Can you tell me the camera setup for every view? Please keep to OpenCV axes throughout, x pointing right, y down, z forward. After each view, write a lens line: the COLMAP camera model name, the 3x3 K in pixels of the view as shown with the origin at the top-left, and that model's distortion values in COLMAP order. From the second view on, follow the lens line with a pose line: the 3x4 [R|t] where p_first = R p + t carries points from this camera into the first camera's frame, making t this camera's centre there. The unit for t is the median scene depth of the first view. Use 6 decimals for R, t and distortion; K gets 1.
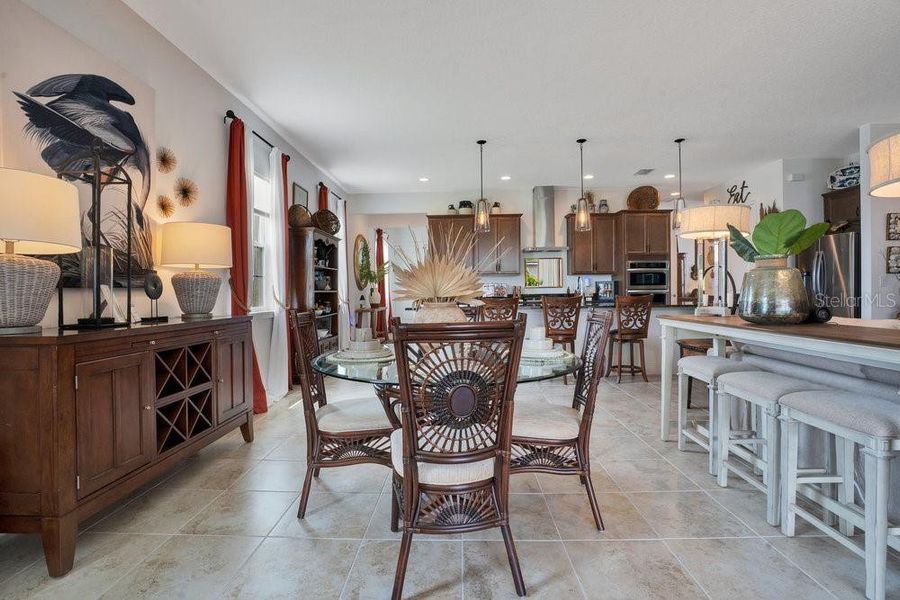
lens RADIAL K [[416.1, 0, 450.0], [0, 416.1, 300.0], [0, 0, 1]] dist [-0.047246, 0.000923]
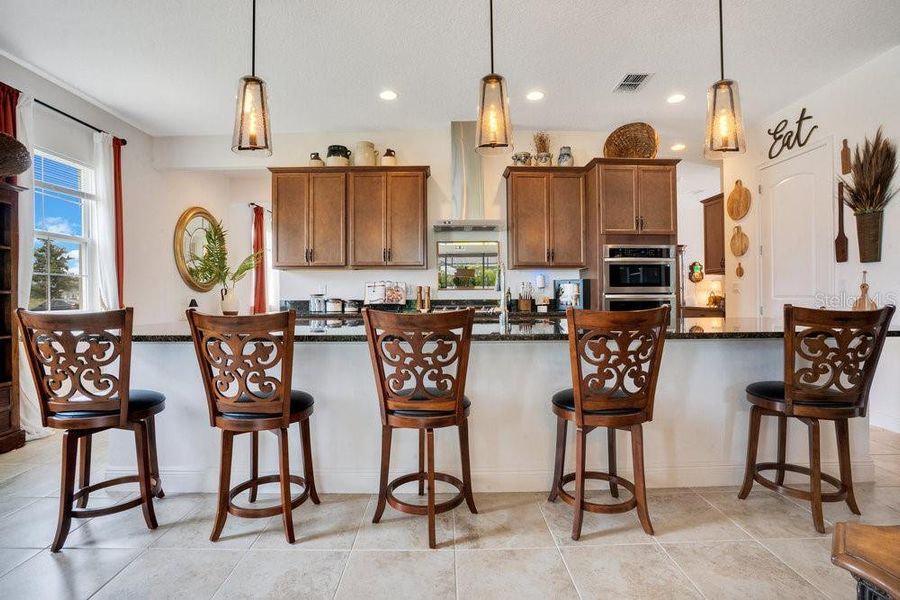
lens RADIAL K [[422.1, 0, 438.4], [0, 422.1, 294.5], [0, 0, 1]] dist [-0.065625, 0.025751]
pose [[0.999744, 0.008944, 0.020794, 0.182955], [-0.008461, 0.999694, -0.023225, -0.008533], [-0.020996, 0.023043, 0.999514, 0.414567]]
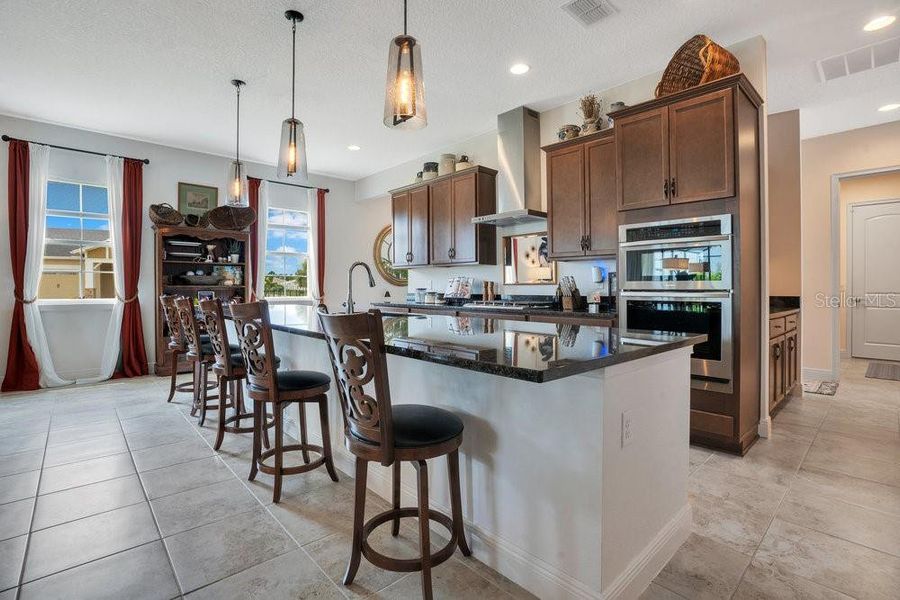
lens RADIAL K [[416.1, 0, 450.0], [0, 416.1, 300.0], [0, 0, 1]] dist [-0.047246, 0.000923]
pose [[0.693273, 0.035074, -0.719821, 0.618199], [-0.030093, 0.999353, 0.019711, -0.017545], [0.720046, 0.007997, 0.693880, 0.561031]]
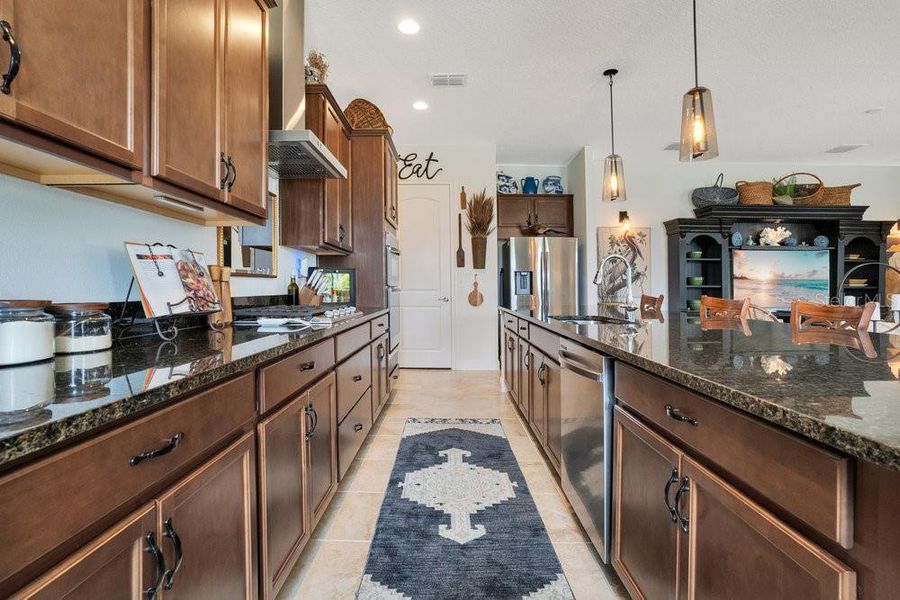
lens RADIAL K [[422.1, 0, 438.4], [0, 422.1, 294.5], [0, 0, 1]] dist [-0.065625, 0.025751]
pose [[0.017377, -0.005601, 0.999833, -0.095096], [0.006731, 0.999962, 0.005484, -0.018051], [-0.999826, 0.006634, 0.017414, 0.931004]]
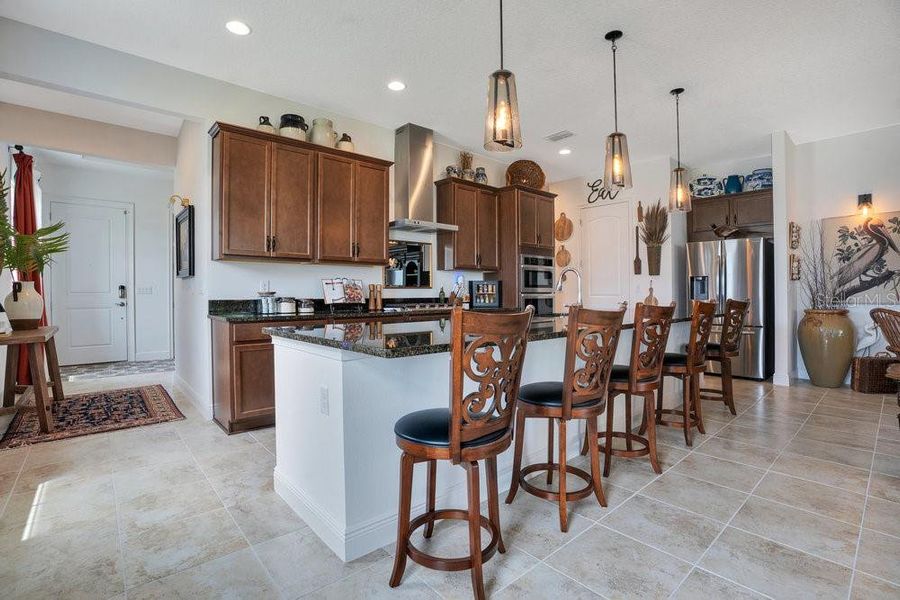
lens RADIAL K [[416.1, 0, 450.0], [0, 416.1, 300.0], [0, 0, 1]] dist [-0.047246, 0.000923]
pose [[0.741383, -0.001147, 0.671081, -0.168158], [0.003264, 0.999993, -0.001896, -0.011041], [-0.671074, 0.003596, 0.741382, 0.532415]]
